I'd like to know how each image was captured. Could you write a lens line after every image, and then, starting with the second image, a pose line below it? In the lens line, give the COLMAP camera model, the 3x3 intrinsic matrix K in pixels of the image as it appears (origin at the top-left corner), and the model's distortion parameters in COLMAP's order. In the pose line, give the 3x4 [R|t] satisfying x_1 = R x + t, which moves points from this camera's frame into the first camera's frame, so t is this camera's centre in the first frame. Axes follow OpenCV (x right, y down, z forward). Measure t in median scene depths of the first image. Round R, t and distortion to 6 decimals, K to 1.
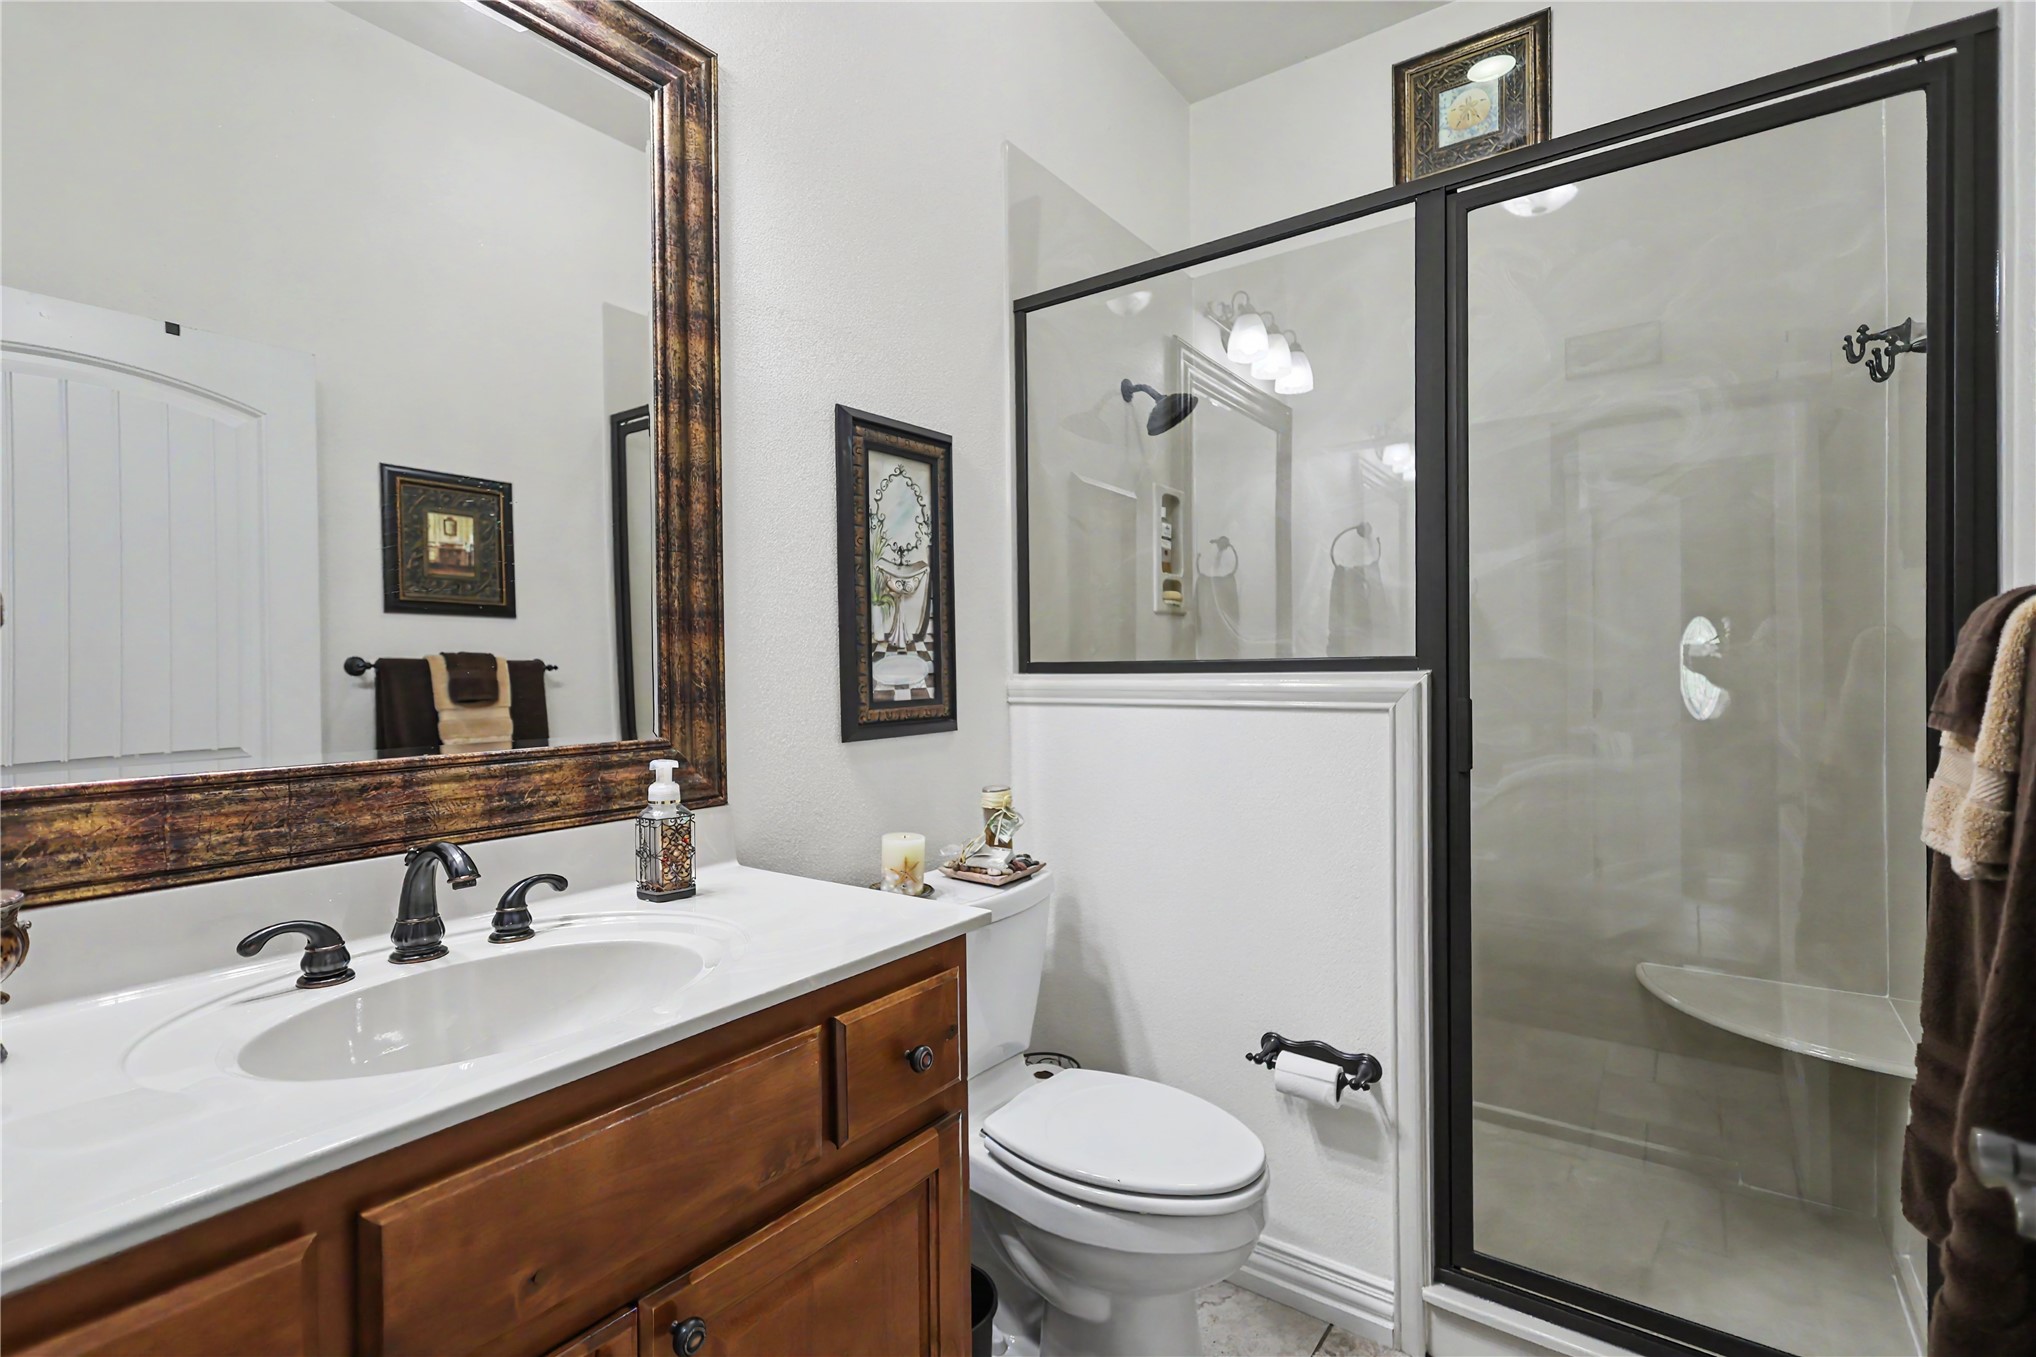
lens RADIAL K [[936.7, 0, 1010.8], [0, 936.7, 679.6], [0, 0, 1]] dist [0.000171, 0.000539]
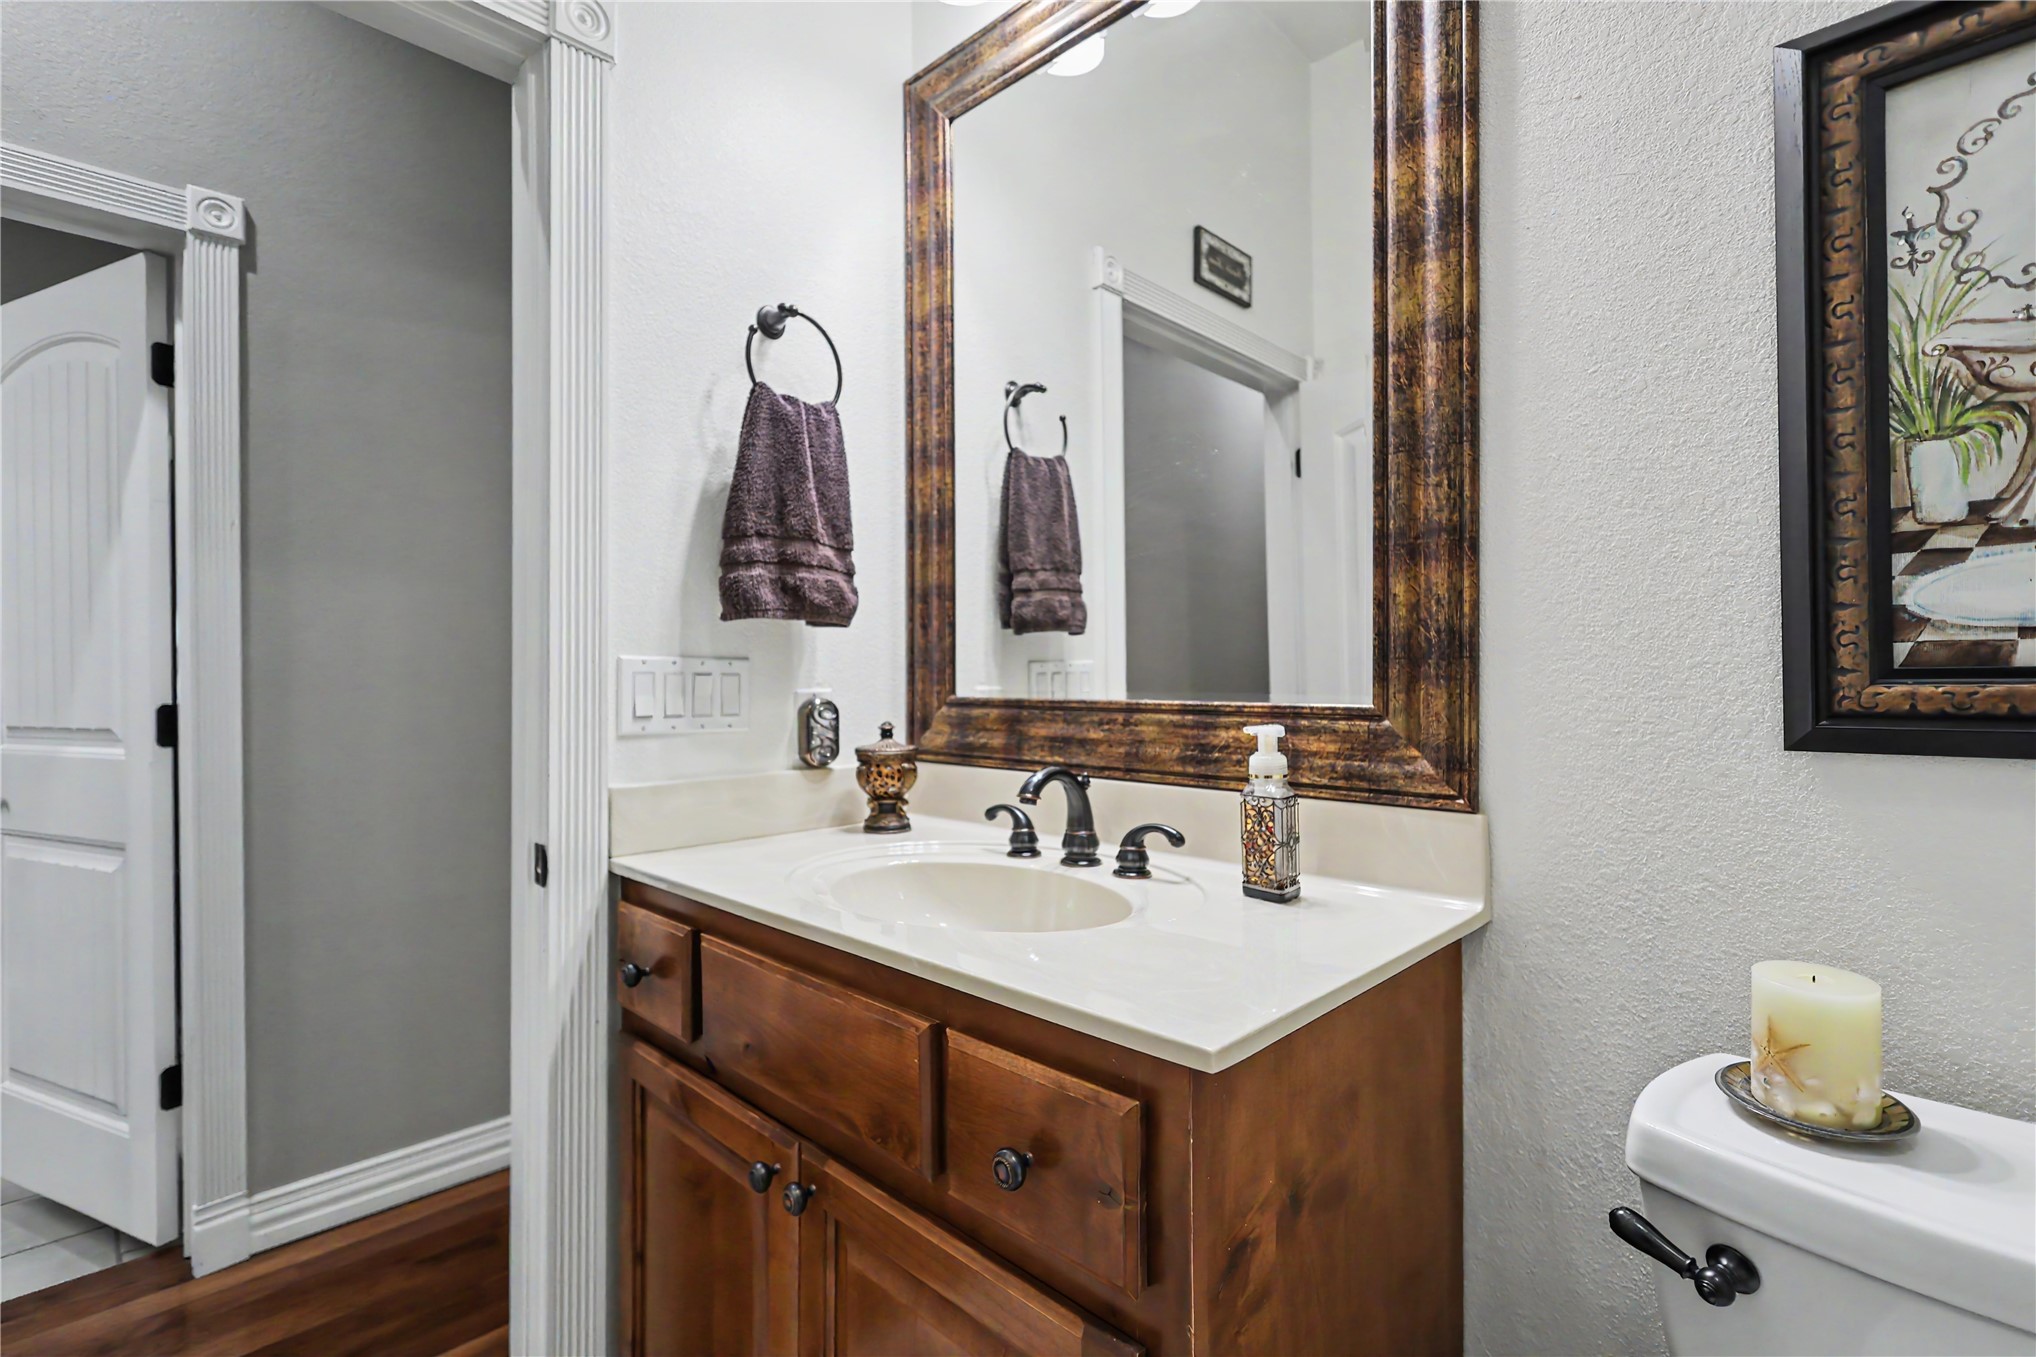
lens RADIAL K [[936.7, 0, 1010.0], [0, 936.7, 675.3], [0, 0, 1]] dist [0.000171, 0.000539]
pose [[-0.143331, 0.012839, -0.989592, 0.480041], [-0.004140, 0.999899, 0.013572, 0.033346], [0.989666, 0.006042, -0.143263, 0.926287]]
